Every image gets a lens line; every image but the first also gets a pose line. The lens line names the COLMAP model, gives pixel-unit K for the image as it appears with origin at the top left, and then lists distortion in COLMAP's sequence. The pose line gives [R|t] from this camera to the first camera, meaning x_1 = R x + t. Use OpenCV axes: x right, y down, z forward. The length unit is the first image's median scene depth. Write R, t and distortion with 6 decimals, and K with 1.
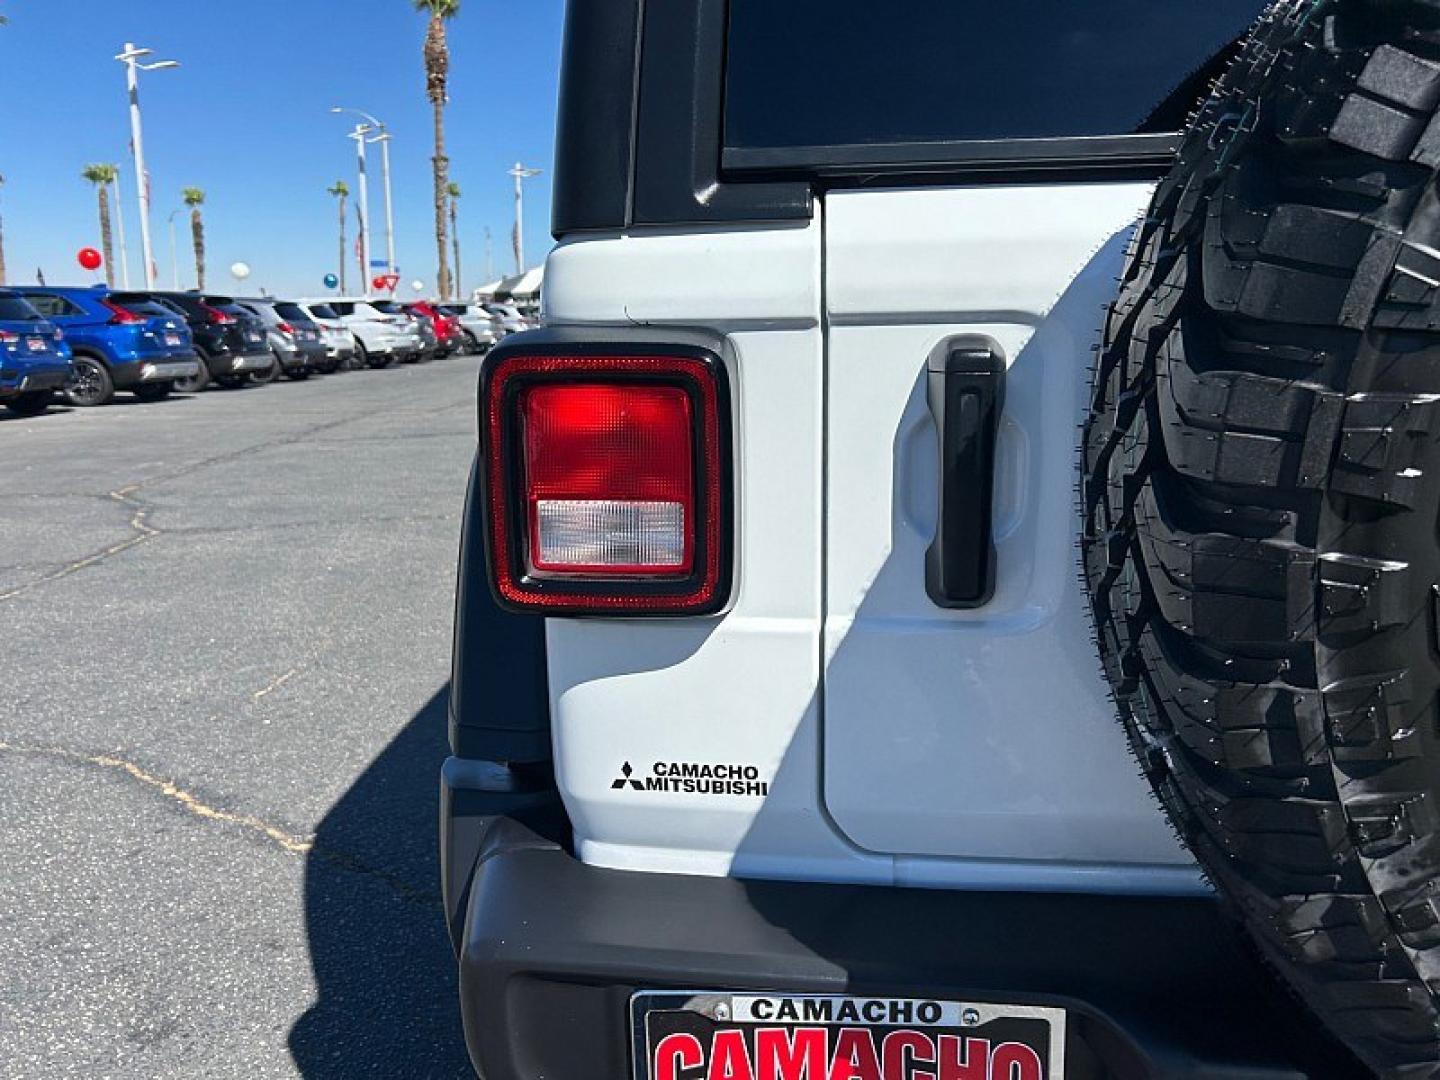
lens RADIAL K [[1101.1, 0, 718.3], [0, 1101.1, 544.5], [0, 0, 1]] dist [0.029375, -0.010778]
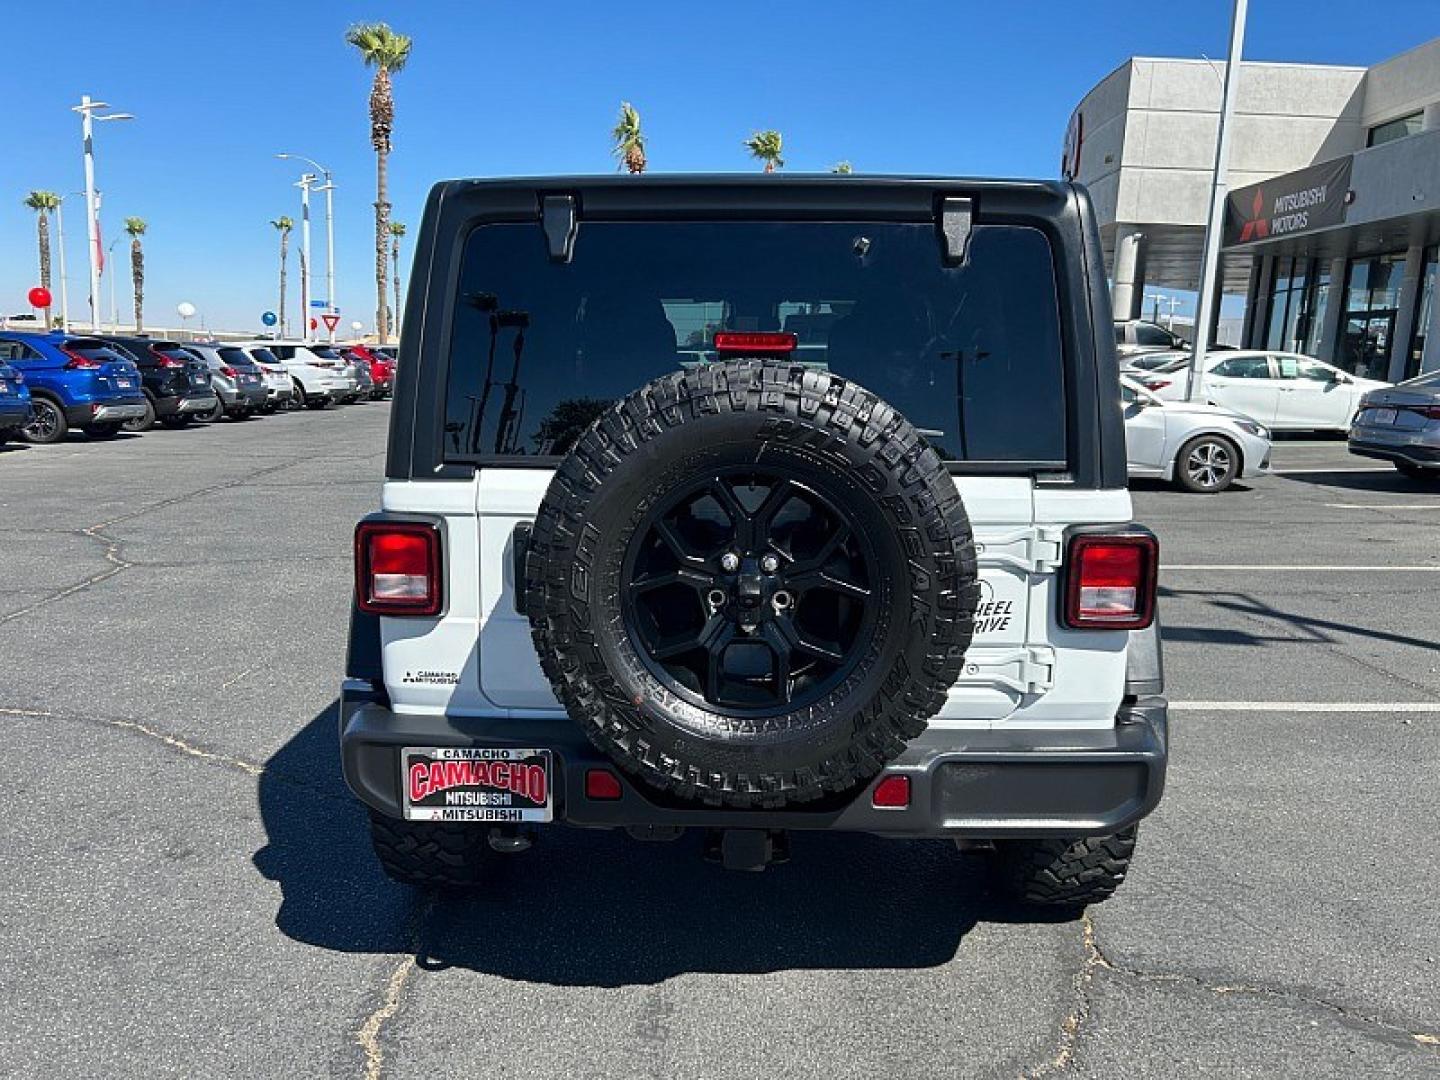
lens RADIAL K [[1101.1, 0, 696.9], [0, 1101.1, 560.0], [0, 0, 1]] dist [0.029375, -0.010778]
pose [[0.999014, 0.023699, 0.037532, 0.108245], [-0.022888, 0.999498, -0.021884, -0.006563], [-0.038032, 0.021003, 0.999056, -0.362991]]
